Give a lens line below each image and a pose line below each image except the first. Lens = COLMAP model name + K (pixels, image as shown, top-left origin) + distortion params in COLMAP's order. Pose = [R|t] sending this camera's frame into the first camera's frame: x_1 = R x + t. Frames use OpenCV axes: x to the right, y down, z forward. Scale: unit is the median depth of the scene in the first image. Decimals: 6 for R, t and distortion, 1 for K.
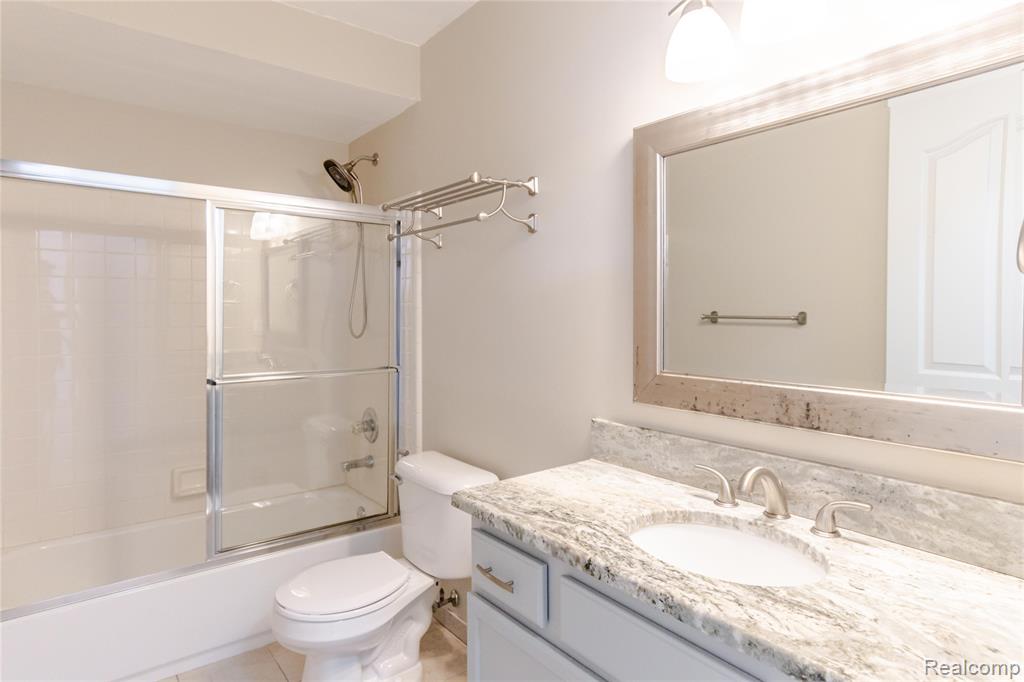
lens RADIAL K [[577.0, 0, 500.8], [0, 577.0, 319.9], [0, 0, 1]] dist [-0.008731, 0.010683]
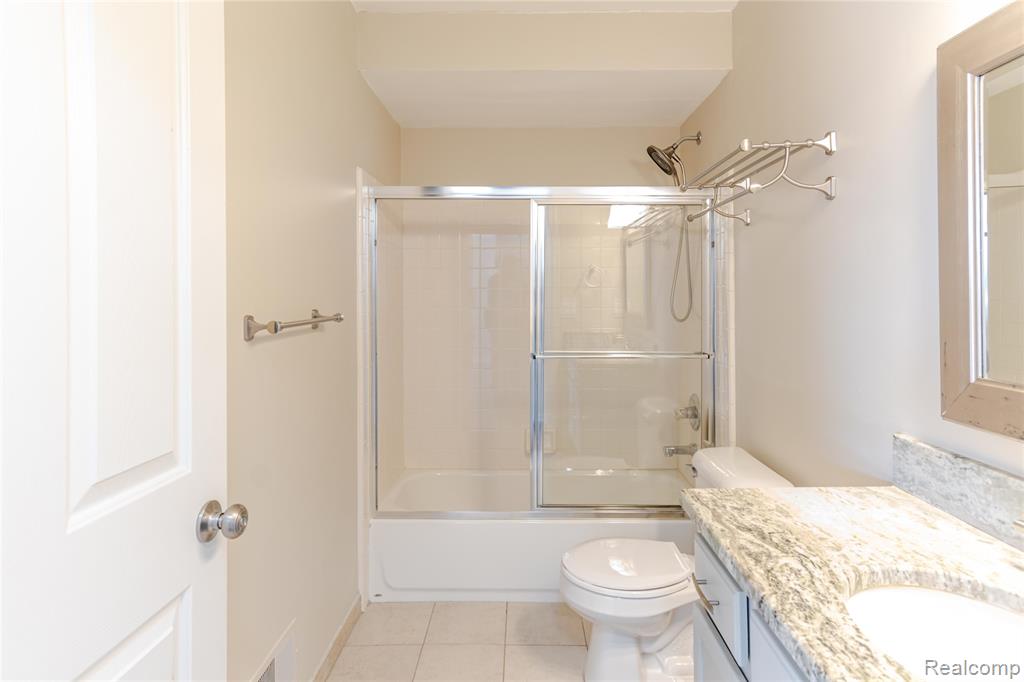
lens RADIAL K [[577.0, 0, 504.6], [0, 577.0, 291.7], [0, 0, 1]] dist [-0.008731, 0.010683]
pose [[0.786505, -0.005474, -0.617560, 0.227649], [-0.006698, 0.999826, -0.017393, -0.001385], [0.617548, 0.017816, 0.786332, 0.072178]]
